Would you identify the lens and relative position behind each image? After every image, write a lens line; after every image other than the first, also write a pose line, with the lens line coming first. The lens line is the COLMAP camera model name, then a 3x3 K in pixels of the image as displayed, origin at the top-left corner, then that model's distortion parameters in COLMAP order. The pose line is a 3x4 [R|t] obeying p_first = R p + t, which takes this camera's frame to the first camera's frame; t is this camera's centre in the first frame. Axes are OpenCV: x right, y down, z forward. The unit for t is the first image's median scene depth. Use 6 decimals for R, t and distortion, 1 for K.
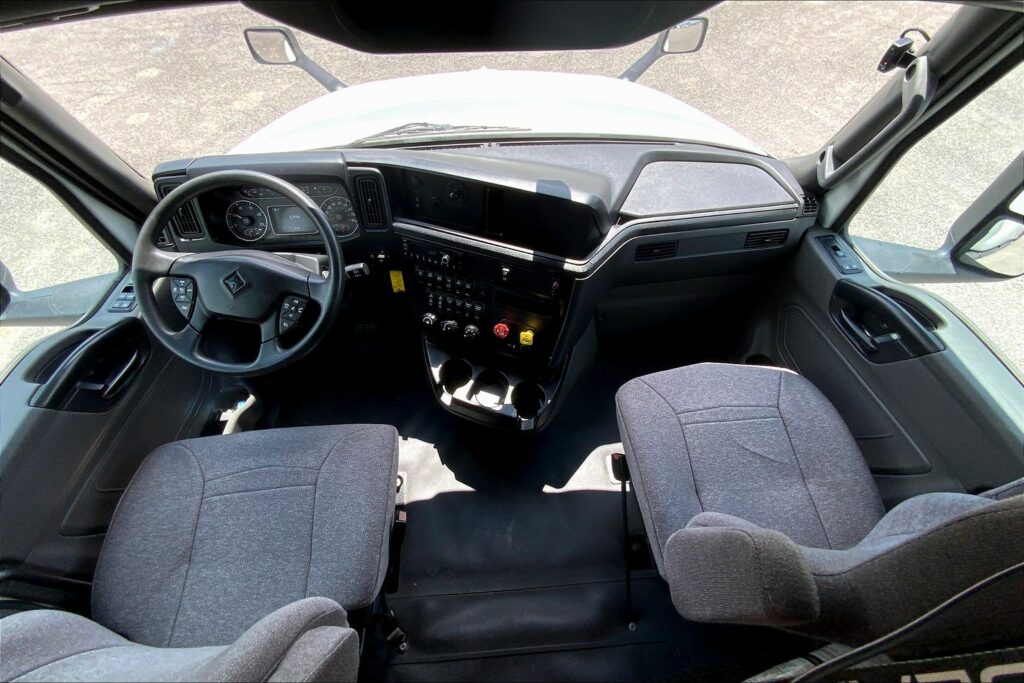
lens RADIAL K [[426.8, 0, 515.3], [0, 426.8, 347.1], [0, 0, 1]] dist [0.006768, -0.002062]
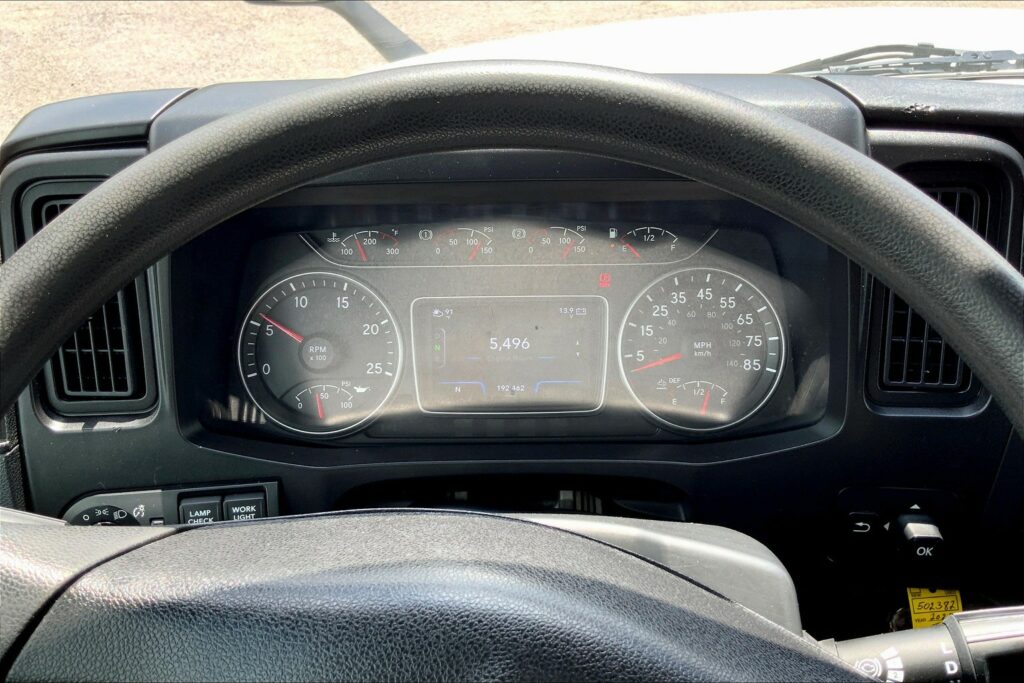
lens RADIAL K [[861.7, 0, 491.8], [0, 861.7, 330.0], [0, 0, 1]] dist [0.067848, -0.133415]
pose [[0.996238, 0.026724, -0.082436, -0.512723], [-0.052255, 0.944118, -0.325438, -0.161167], [0.069132, 0.328521, 0.941963, 0.569495]]
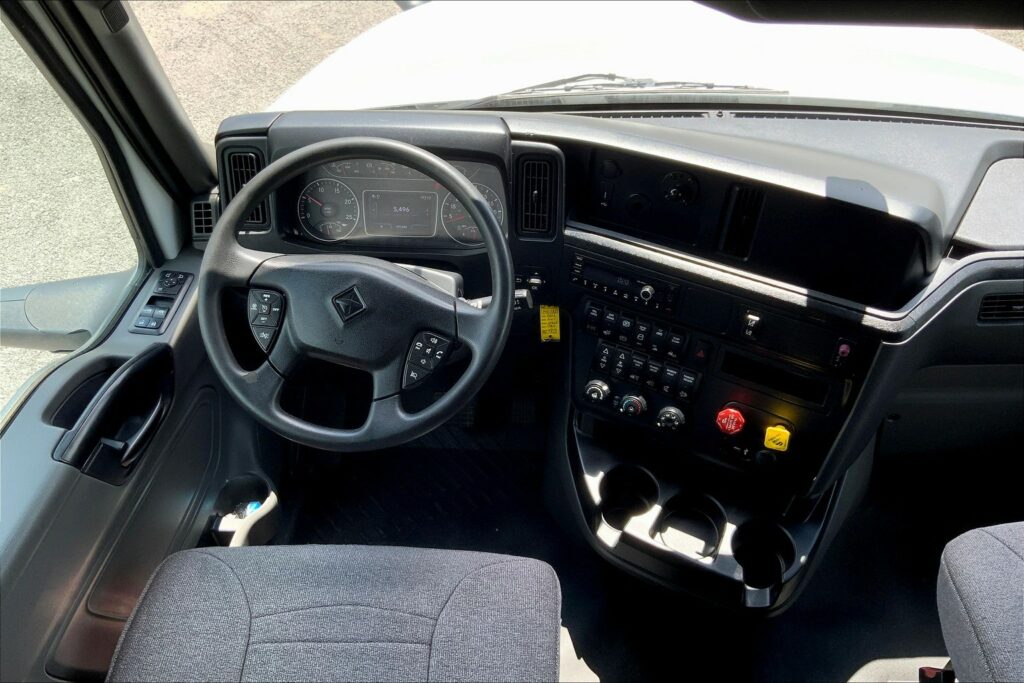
lens RADIAL K [[861.7, 0, 502.3], [0, 861.7, 345.3], [0, 0, 1]] dist [0.067848, -0.133415]
pose [[0.989774, 0.083641, -0.115547, -0.218222], [-0.100208, 0.984204, -0.145951, 0.064371], [0.101514, 0.156037, 0.982521, -0.204938]]
